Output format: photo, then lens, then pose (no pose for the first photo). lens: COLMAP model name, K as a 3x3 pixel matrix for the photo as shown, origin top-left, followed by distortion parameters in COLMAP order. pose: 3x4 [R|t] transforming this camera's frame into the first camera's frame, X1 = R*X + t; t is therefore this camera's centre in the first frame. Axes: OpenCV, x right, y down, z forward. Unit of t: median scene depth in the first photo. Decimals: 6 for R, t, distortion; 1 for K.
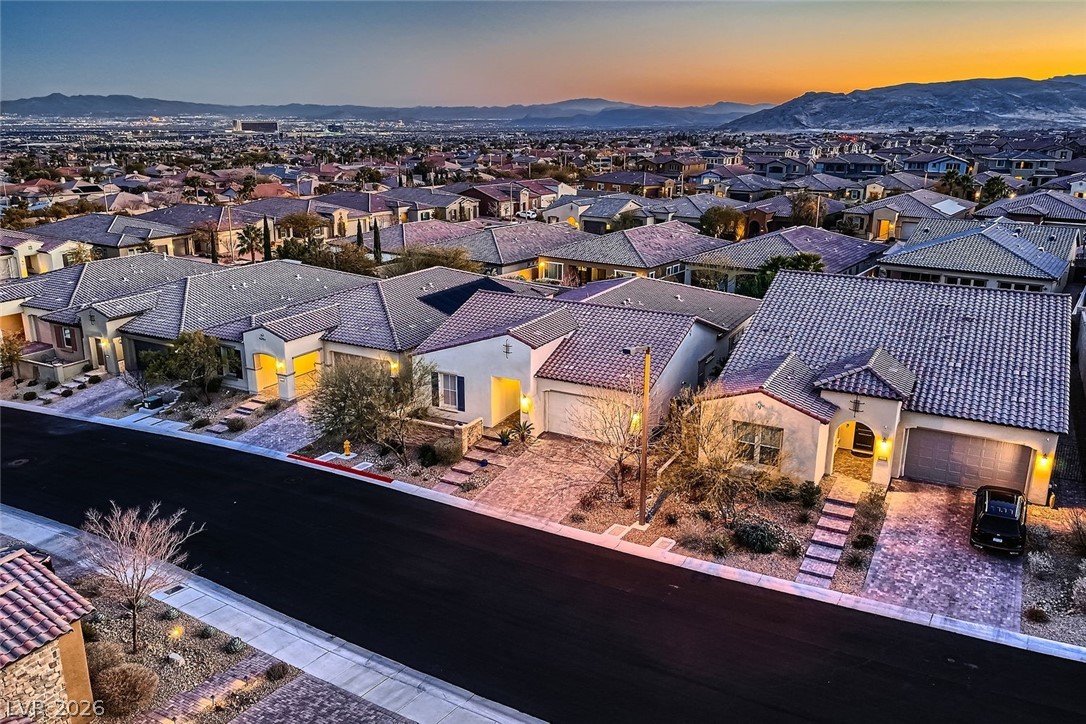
lens RADIAL K [[859.2, 0, 547.0], [0, 859.2, 365.0], [0, 0, 1]] dist [0.051552, -0.073267]
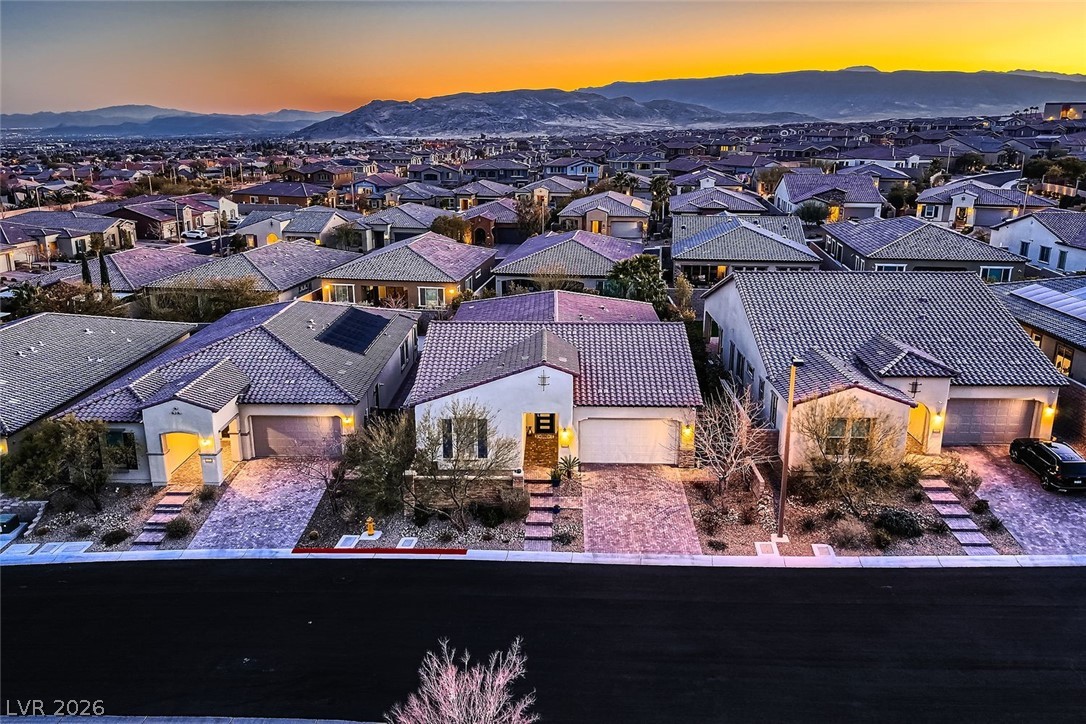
lens RADIAL K [[859.2, 0, 547.0], [0, 859.2, 365.0], [0, 0, 1]] dist [0.051552, -0.073267]
pose [[0.889180, -0.129403, 0.438878, -0.364993], [0.132907, 0.990864, 0.022883, -0.046406], [-0.437830, 0.037983, 0.898255, 0.146171]]
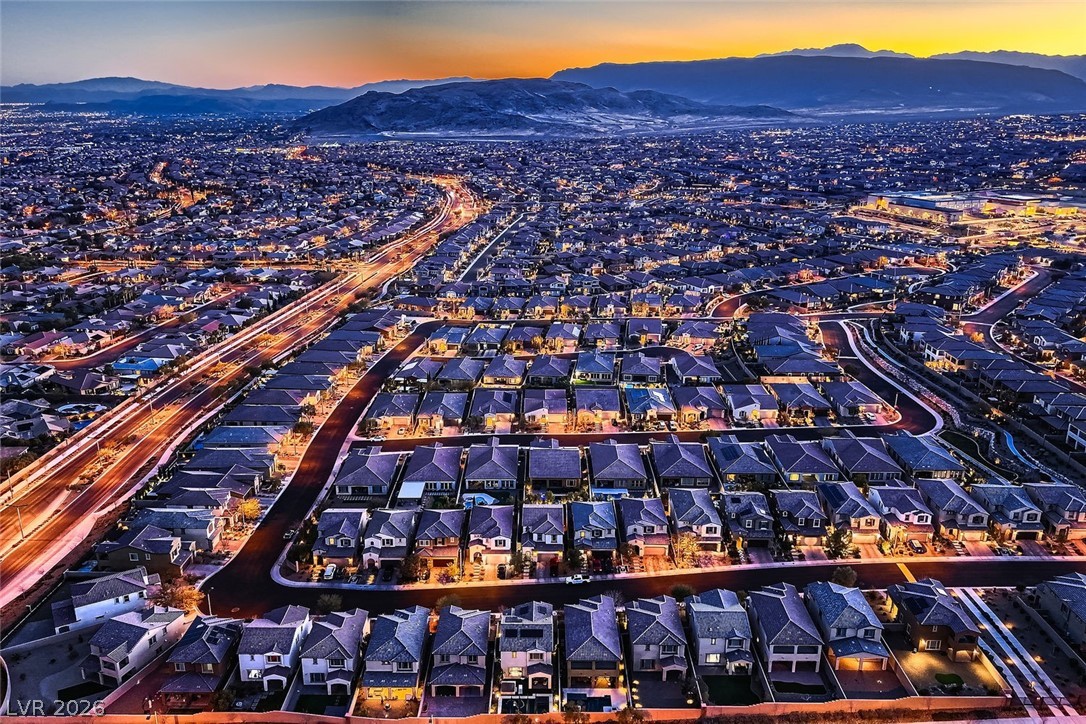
lens RADIAL K [[877.8, 0, 543.0], [0, 877.8, 362.0], [0, 0, 1]] dist [0.044010, -0.052722]
pose [[0.884782, -0.140490, 0.444324, -2.357305], [0.132050, 0.989978, 0.050069, -0.569242], [-0.446905, 0.014373, 0.894466, -3.917840]]
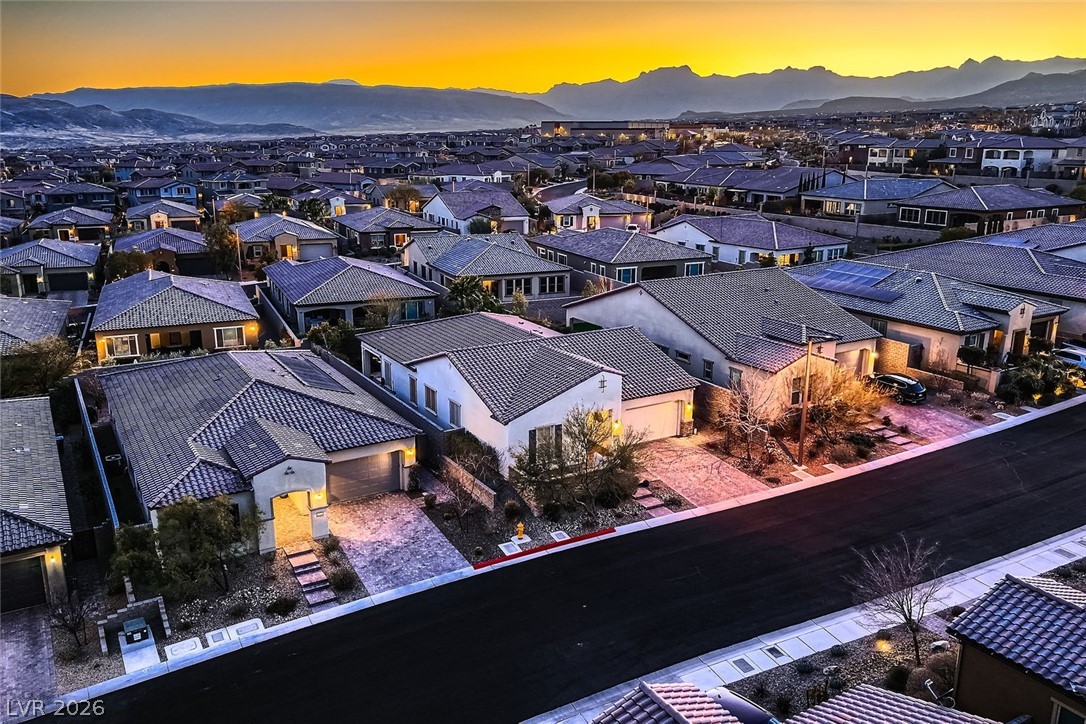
lens RADIAL K [[859.2, 0, 547.0], [0, 859.2, 365.0], [0, 0, 1]] dist [0.051552, -0.073267]
pose [[0.514475, -0.227130, 0.826878, -0.815073], [0.242093, 0.963528, 0.114038, -0.152826], [-0.822622, 0.141512, 0.550697, 0.371554]]
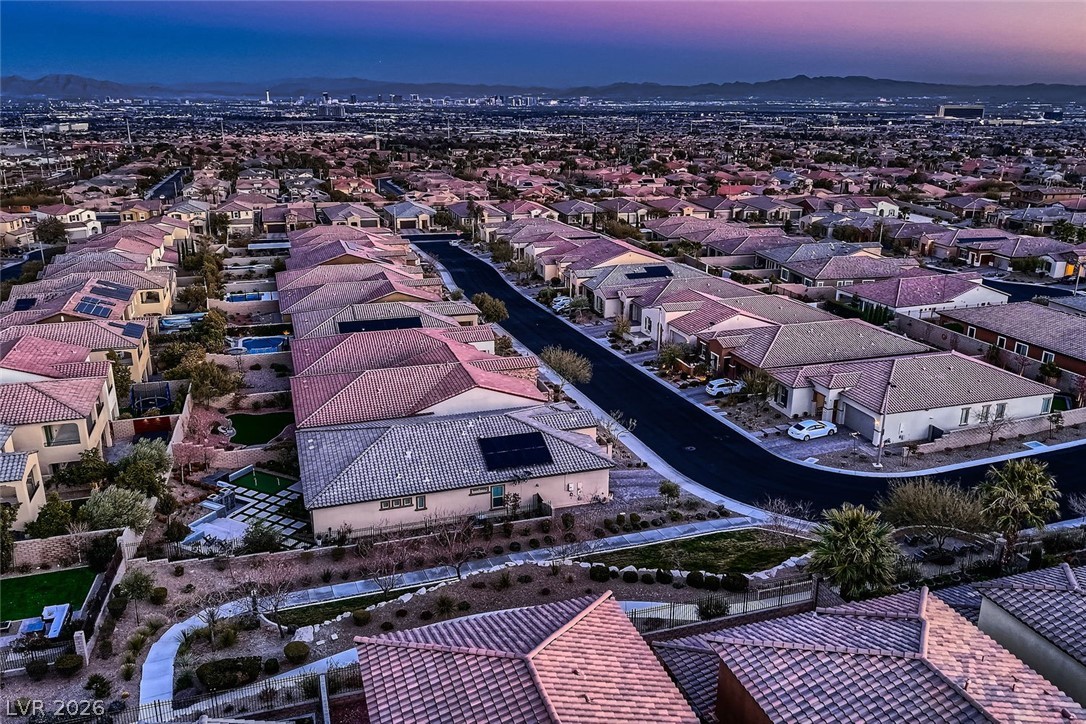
lens RADIAL K [[859.2, 0, 547.0], [0, 859.2, 365.0], [0, 0, 1]] dist [0.051552, -0.073267]
pose [[0.717561, 0.211543, -0.663593, 2.295797], [-0.197368, 0.975465, 0.097543, 0.094319], [0.667946, 0.060979, 0.741707, -1.565295]]
